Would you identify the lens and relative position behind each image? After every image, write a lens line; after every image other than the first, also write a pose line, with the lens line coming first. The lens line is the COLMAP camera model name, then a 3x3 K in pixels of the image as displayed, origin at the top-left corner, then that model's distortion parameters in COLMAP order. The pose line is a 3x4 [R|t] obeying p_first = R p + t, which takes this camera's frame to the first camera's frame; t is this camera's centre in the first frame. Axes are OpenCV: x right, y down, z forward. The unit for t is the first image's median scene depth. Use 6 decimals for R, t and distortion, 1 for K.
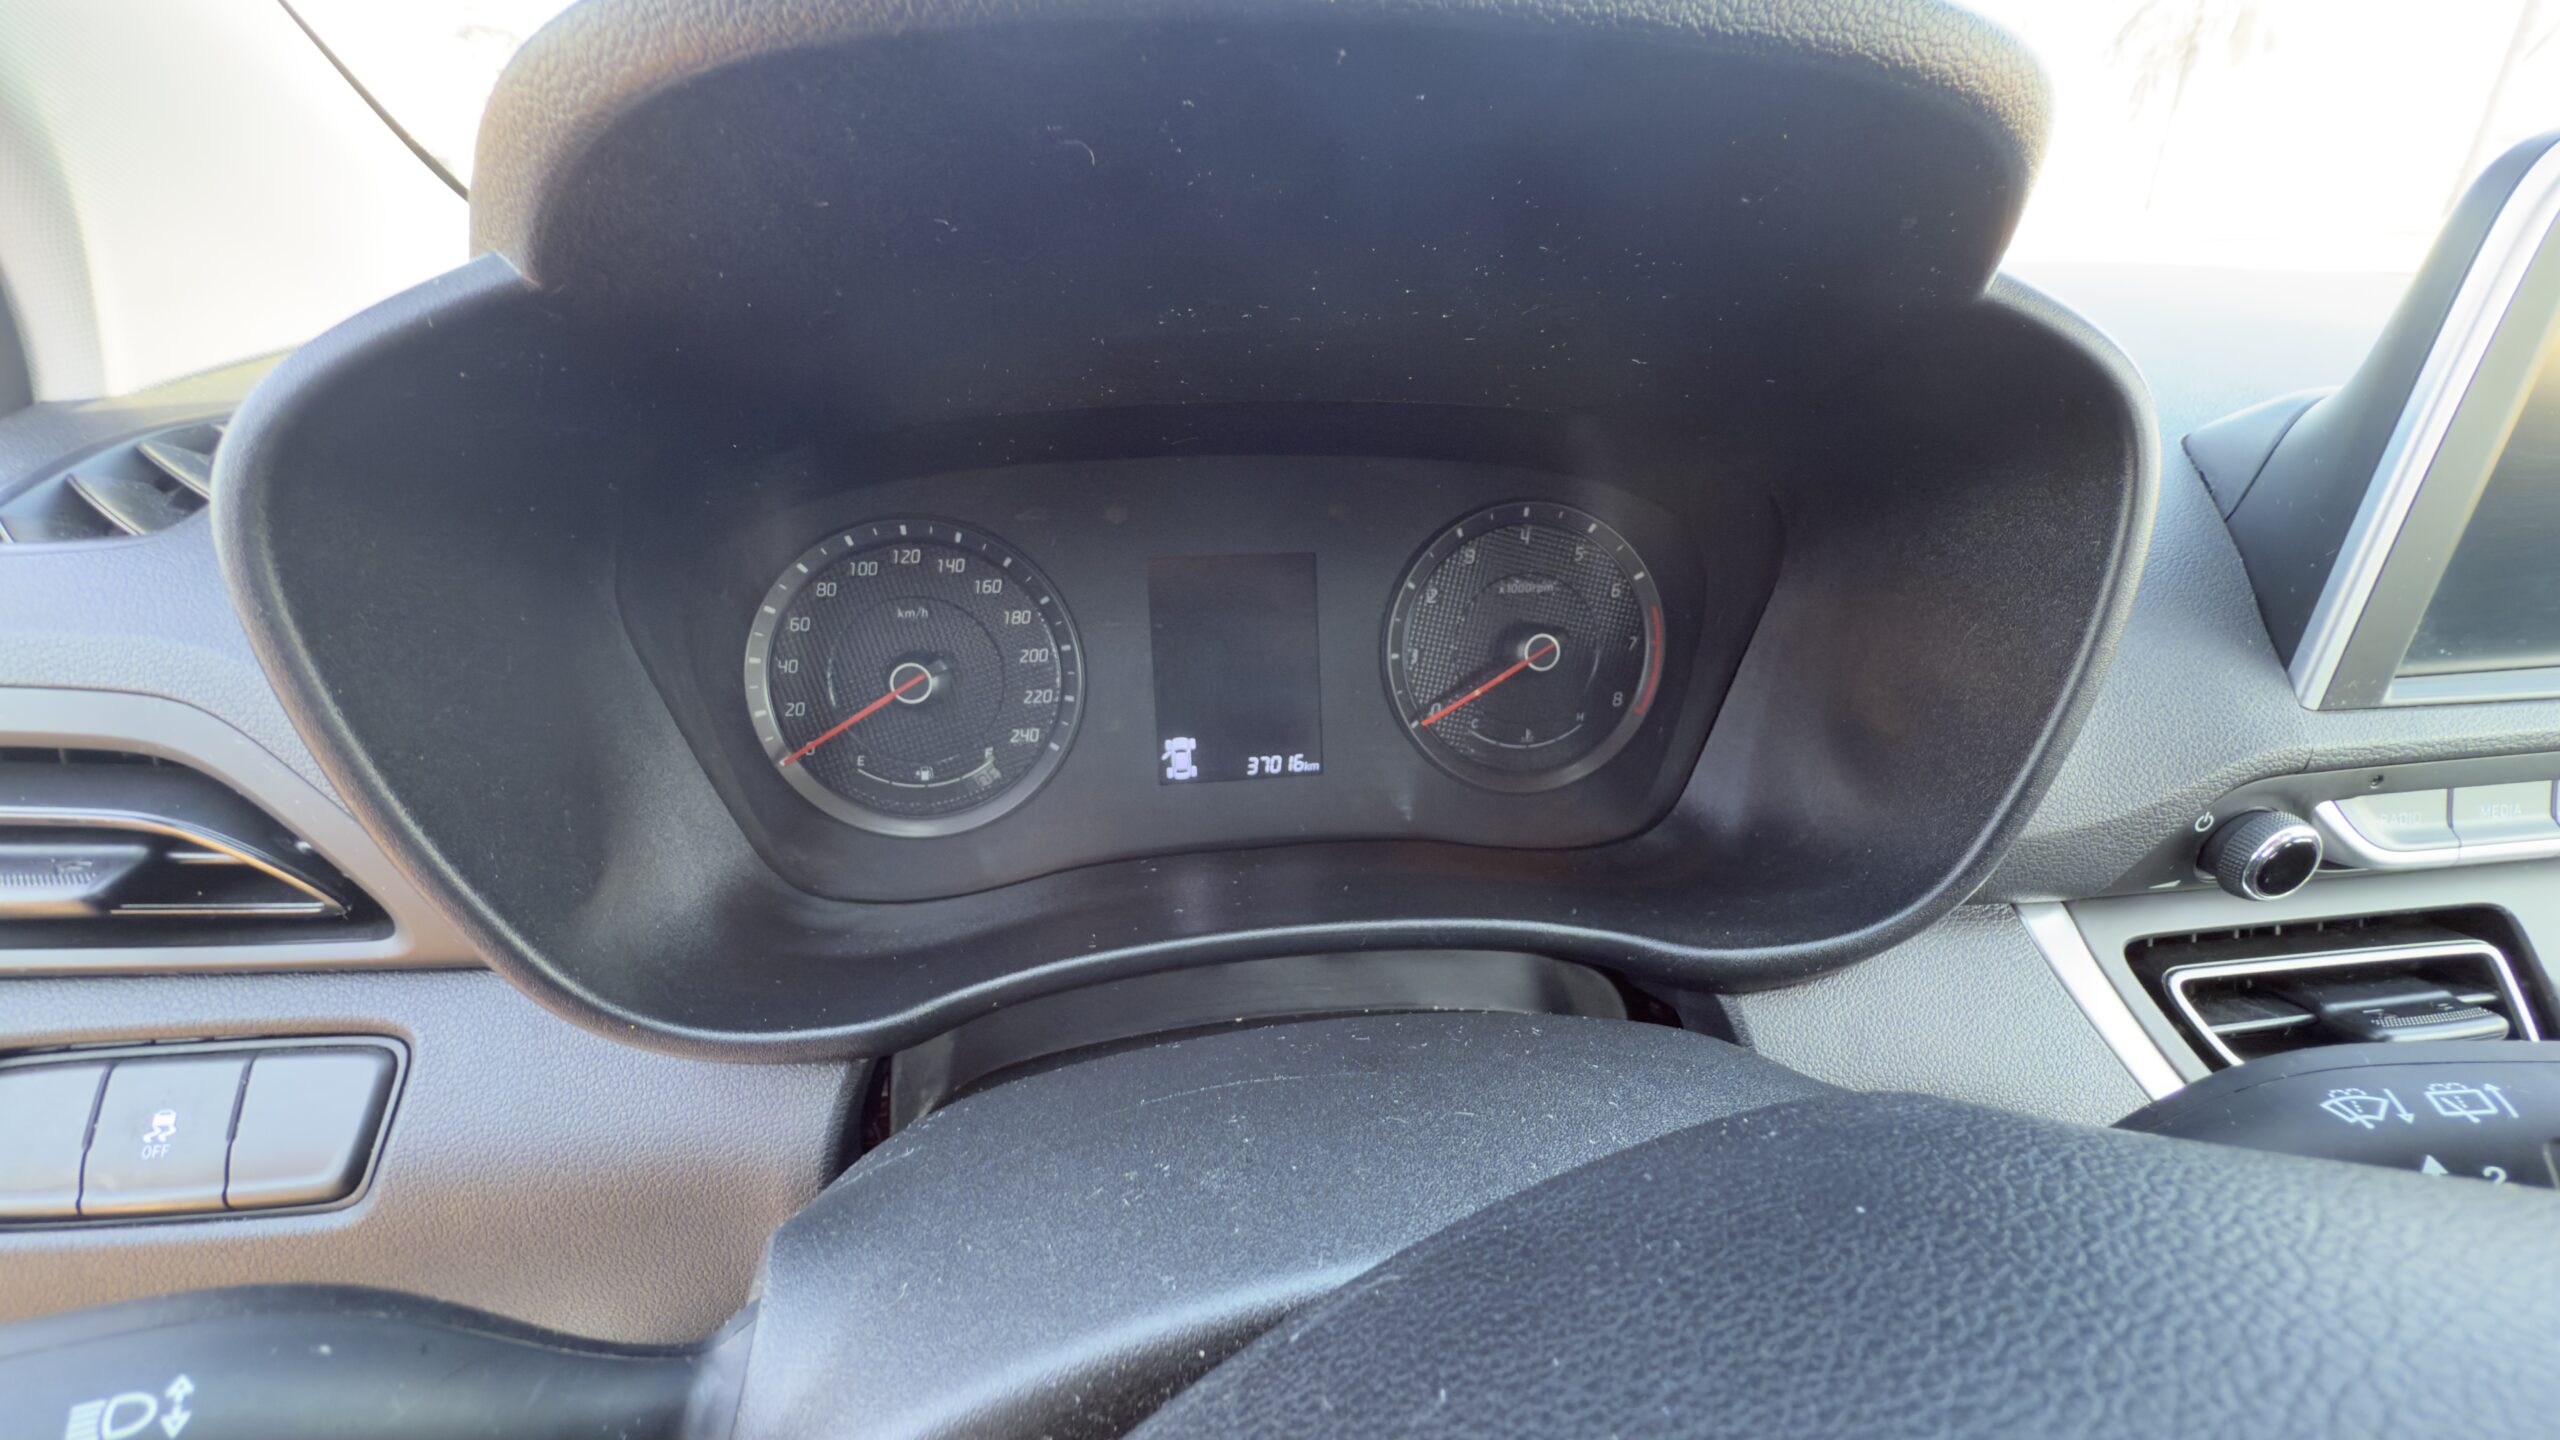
lens RADIAL K [[1023.7, 0, 1275.1], [0, 1023.7, 728.4], [0, 0, 1]] dist [0.000208, 0.000034]
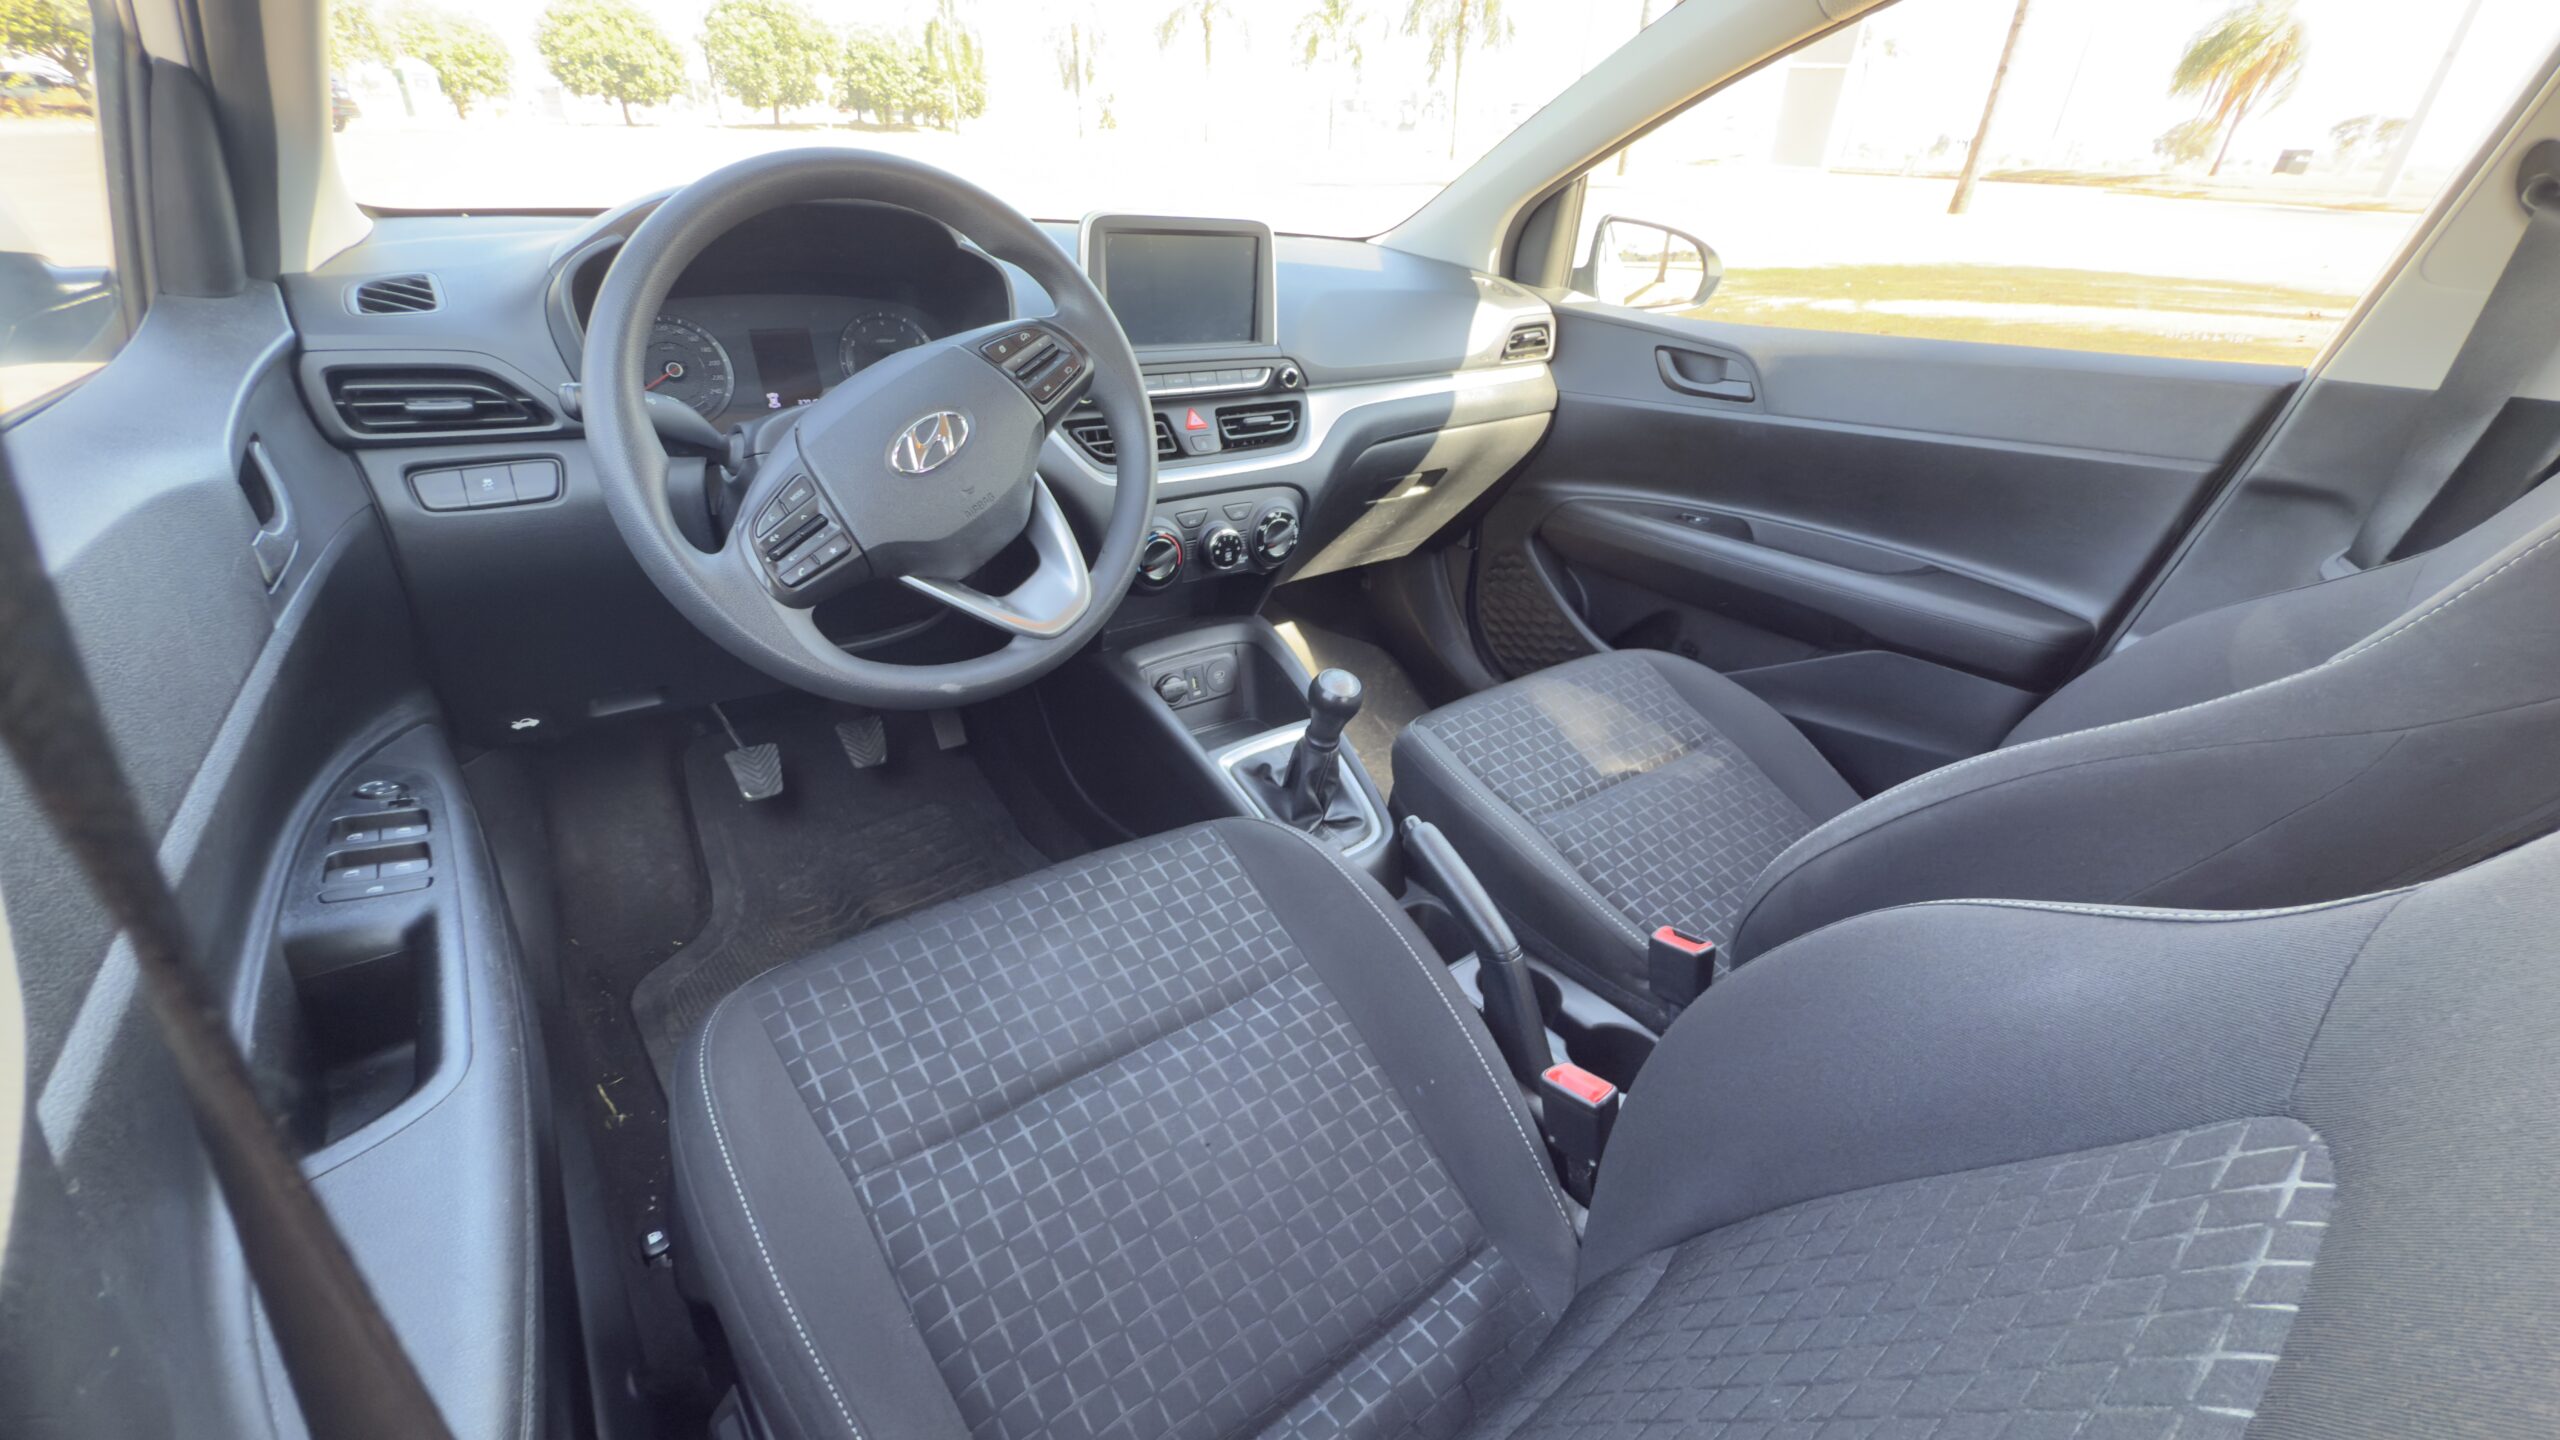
lens RADIAL K [[1023.7, 0, 1279.0], [0, 1023.7, 716.5], [0, 0, 1]] dist [0.000208, 0.000034]
pose [[0.881933, -0.182028, 0.434811, -0.276744], [0.156613, 0.983183, 0.093935, 0.942508], [-0.444598, -0.014747, 0.895609, -2.477735]]
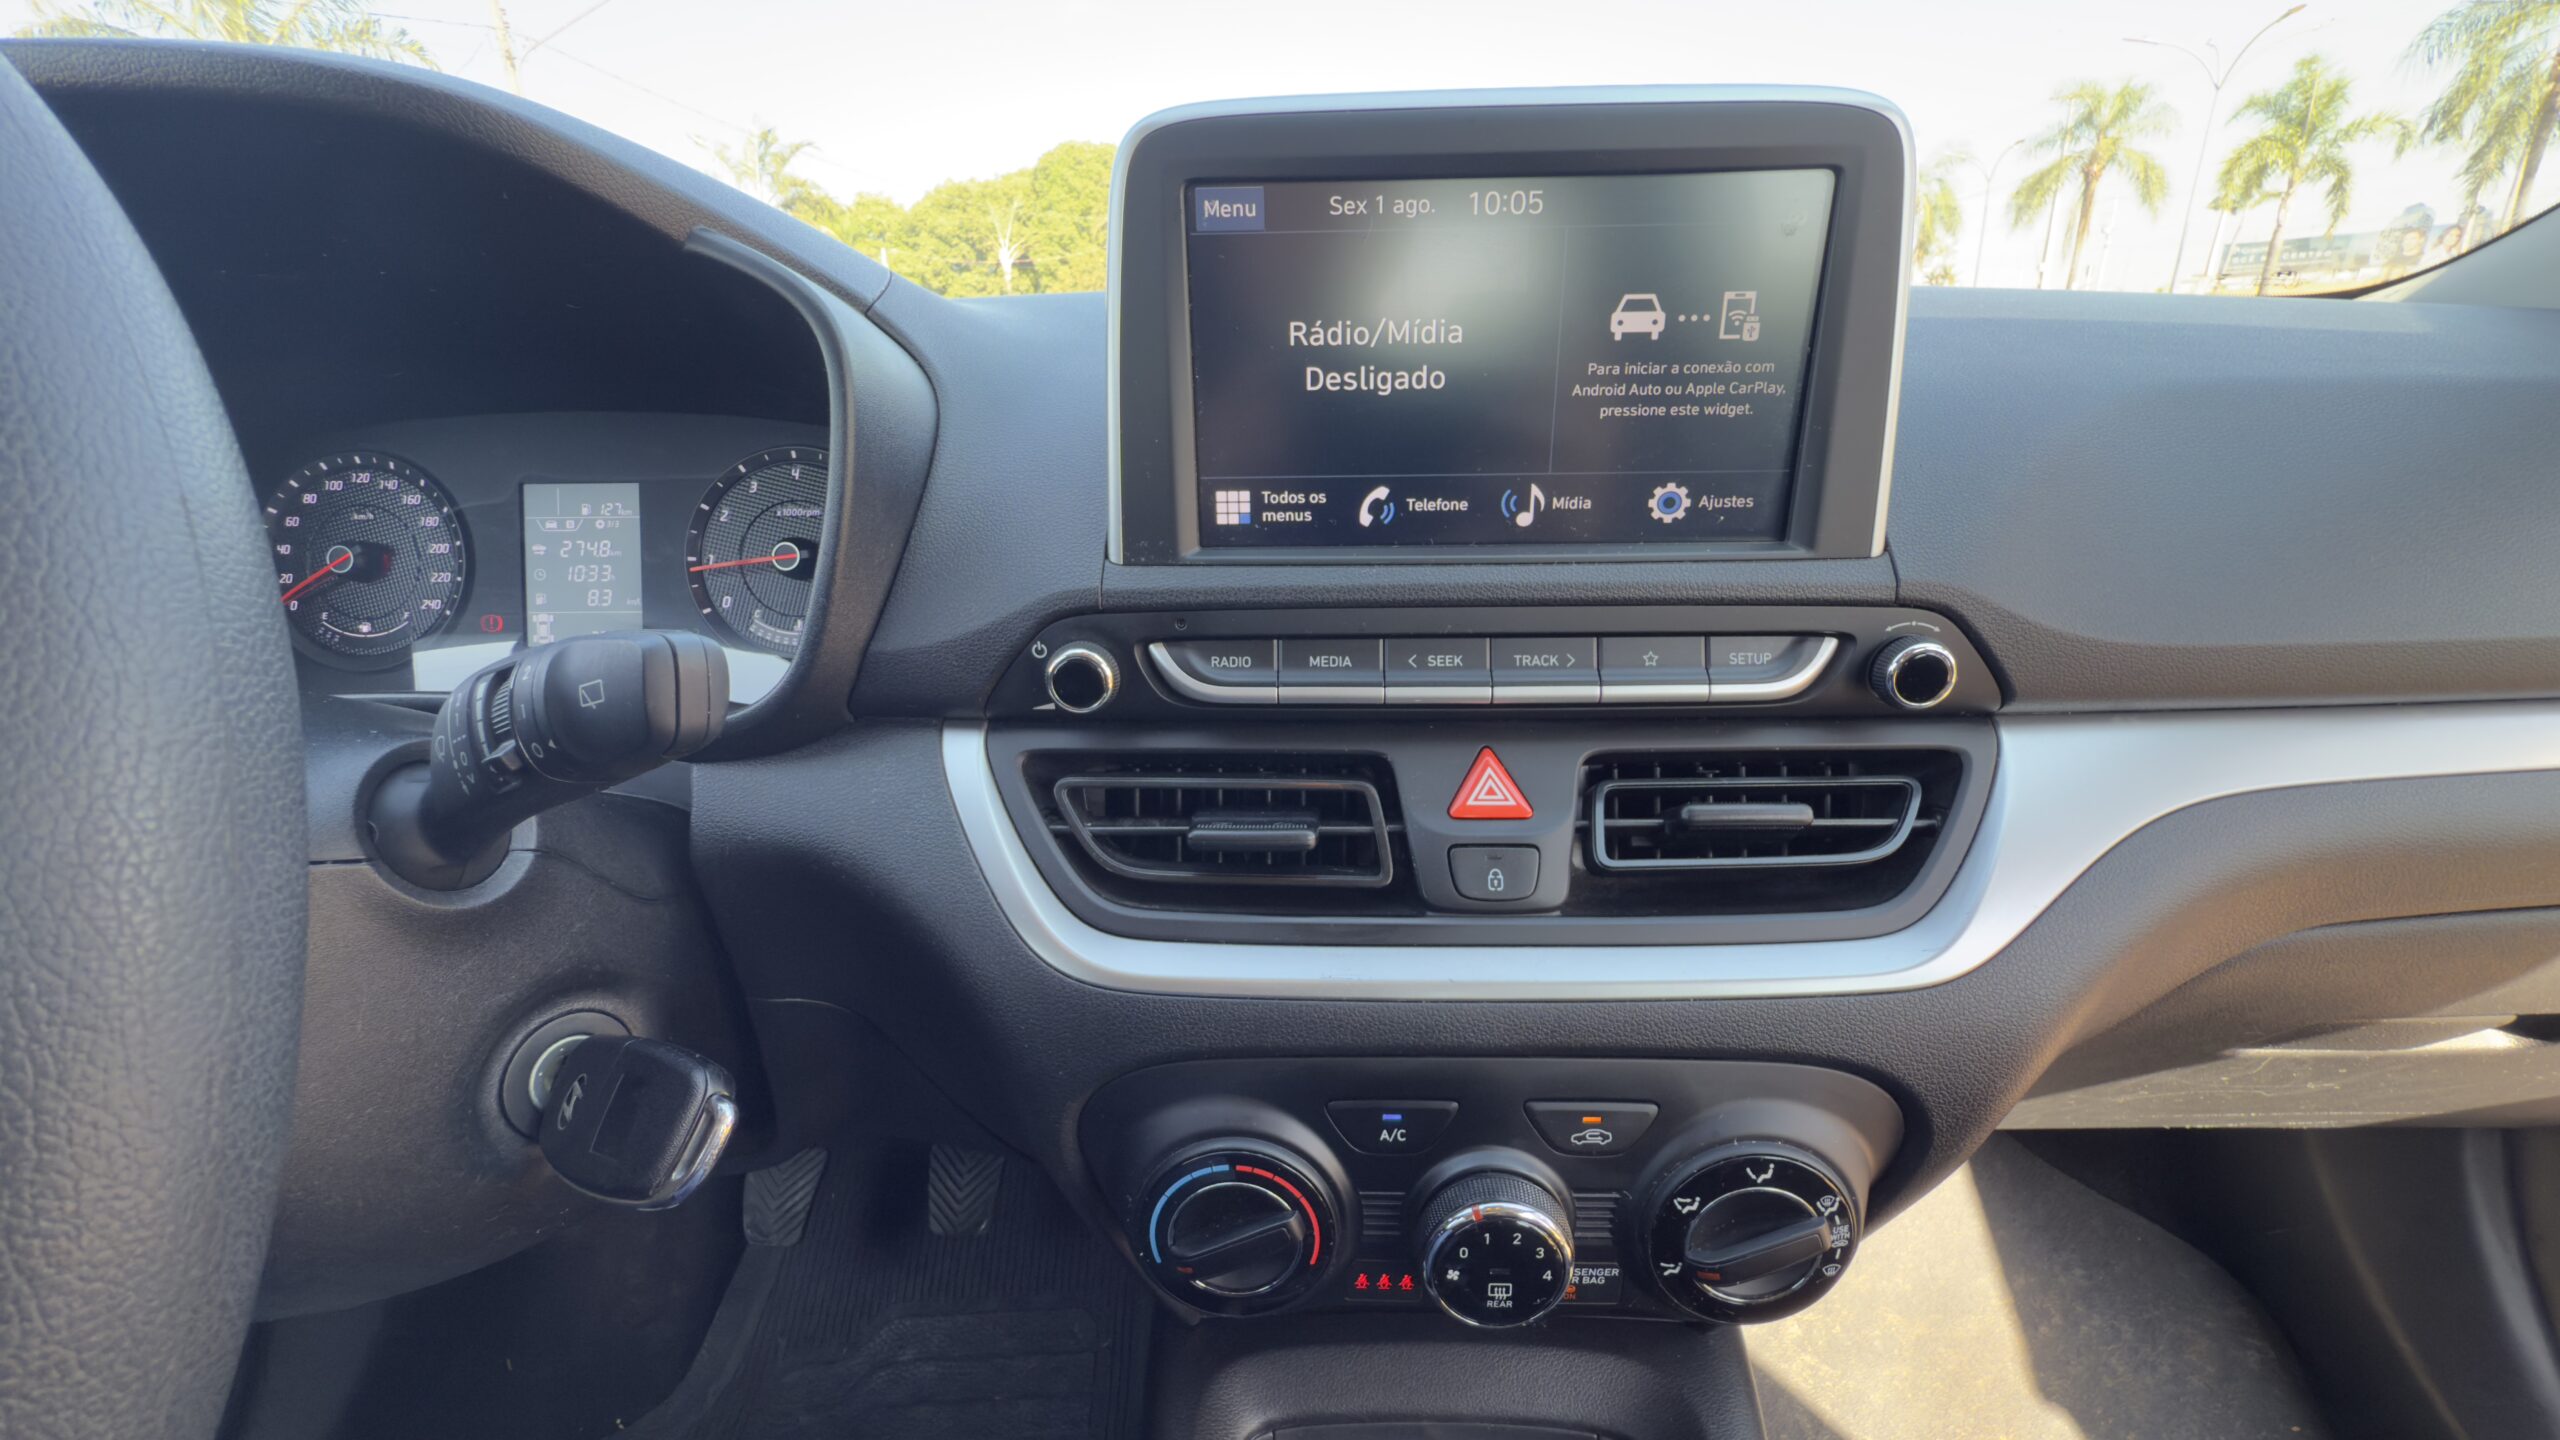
lens RADIAL K [[1023.7, 0, 1283.1], [0, 1023.7, 729.9], [0, 0, 1]] dist [0.000208, 0.000034]
pose [[0.981127, 0.041826, -0.188786, 1.229108], [-0.058900, 0.994574, -0.085751, 0.239987], [0.184175, 0.095252, 0.978267, -0.162898]]
